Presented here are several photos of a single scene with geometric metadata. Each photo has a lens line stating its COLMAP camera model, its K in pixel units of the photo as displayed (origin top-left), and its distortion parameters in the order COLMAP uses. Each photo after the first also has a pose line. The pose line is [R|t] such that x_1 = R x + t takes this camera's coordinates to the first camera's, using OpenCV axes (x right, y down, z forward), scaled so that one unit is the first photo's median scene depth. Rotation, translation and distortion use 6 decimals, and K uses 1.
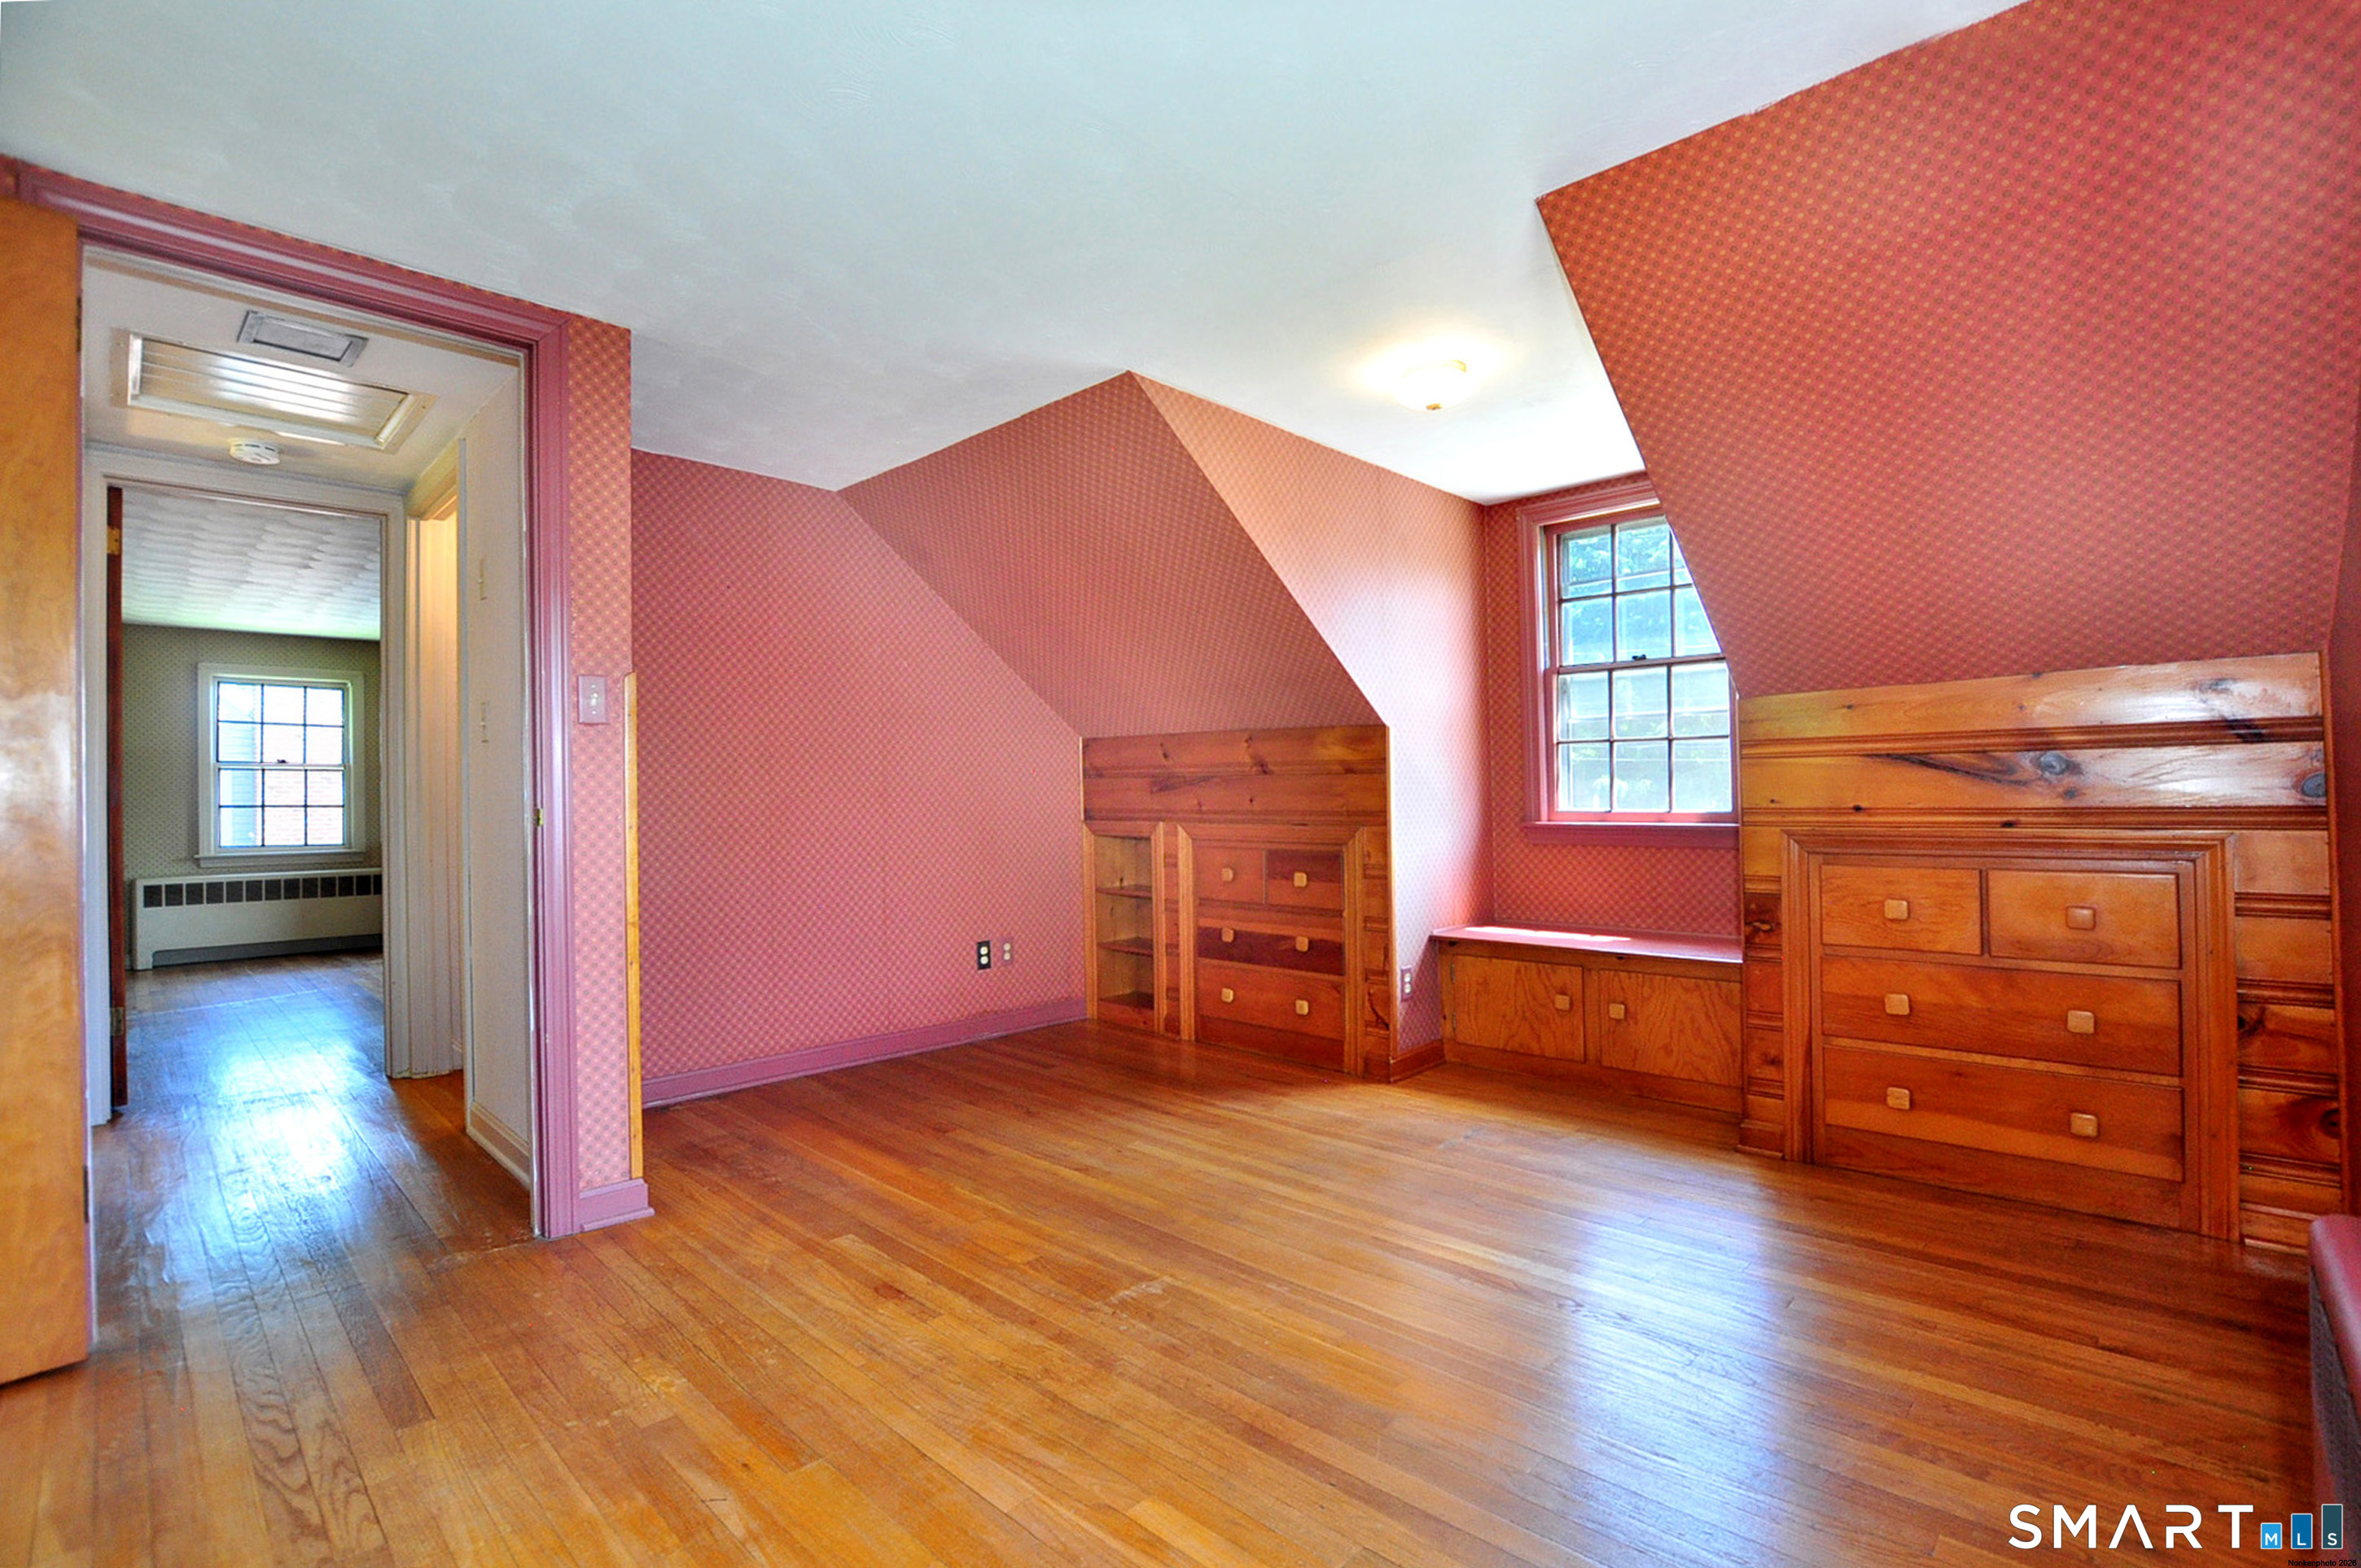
lens RADIAL K [[1041.1, 0, 1196.3], [0, 1041.1, 806.8], [0, 0, 1]] dist [-0.030575, 0.000596]
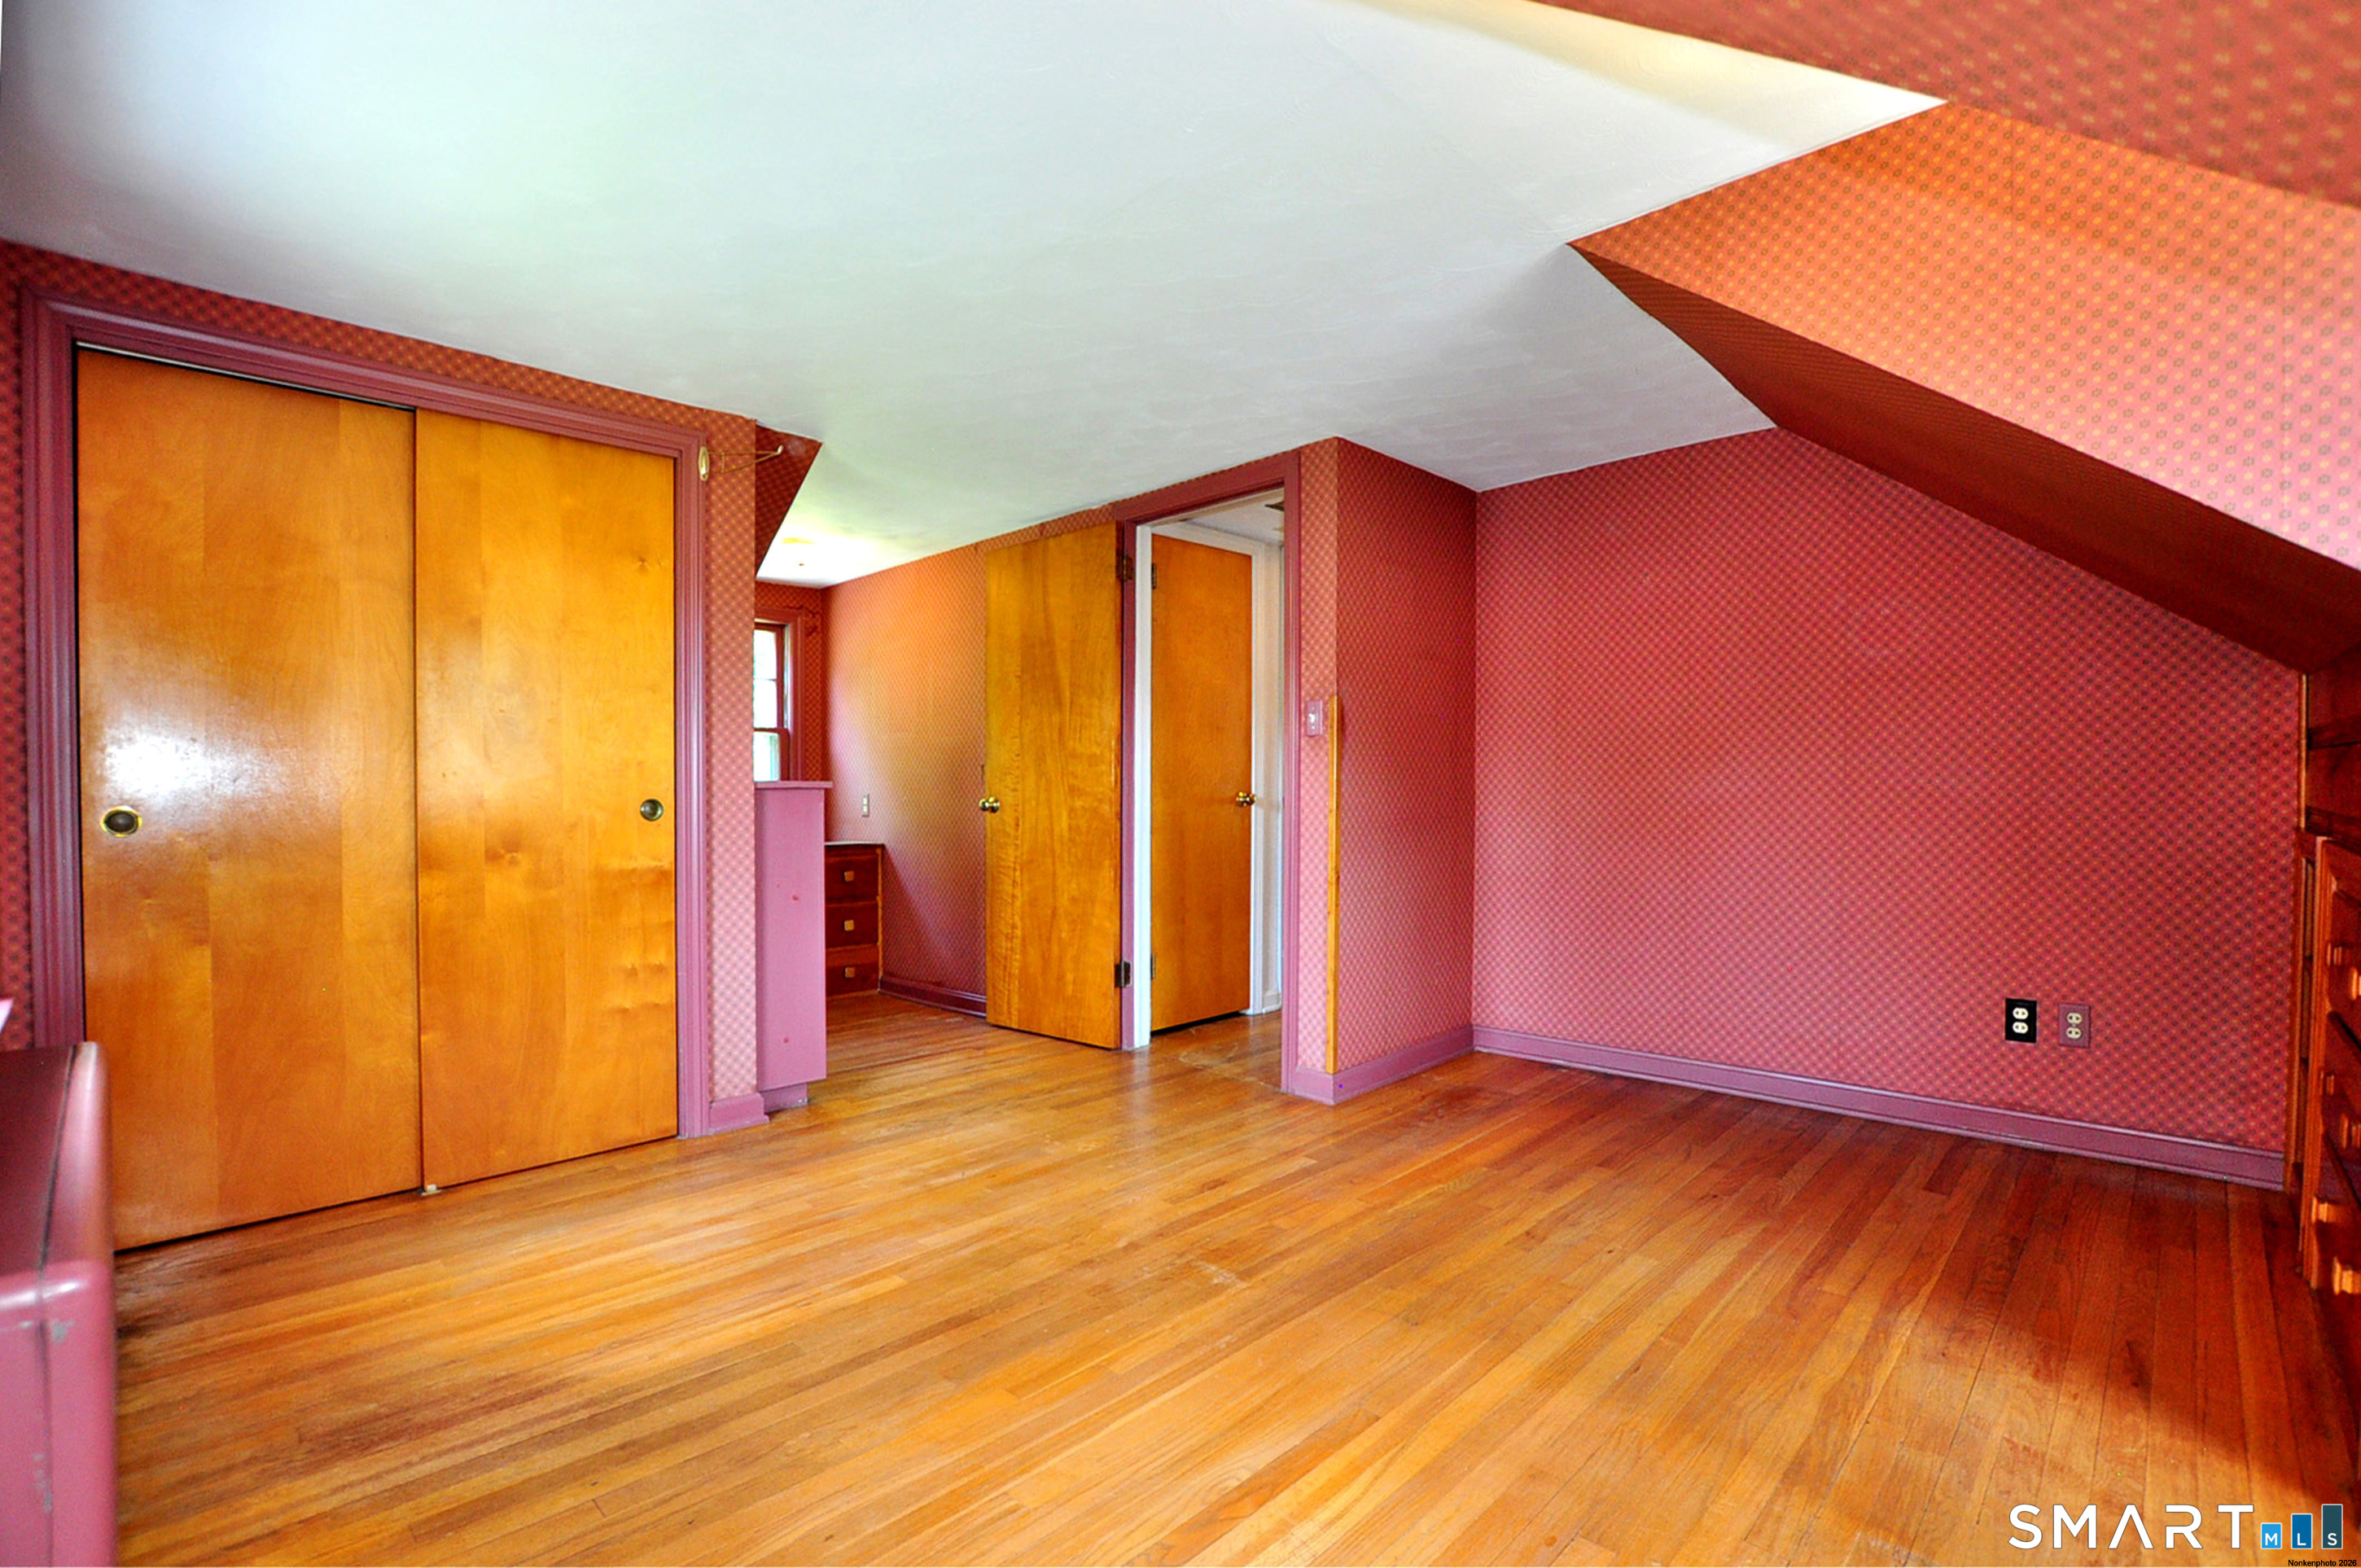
lens RADIAL K [[1041.1, 0, 1196.3], [0, 1041.1, 806.8], [0, 0, 1]] dist [-0.030575, 0.000596]
pose [[0.004240, 0.020234, -0.999786, 0.838396], [0.001698, 0.999794, 0.020242, -0.022408], [0.999990, -0.001784, 0.004205, 0.831217]]
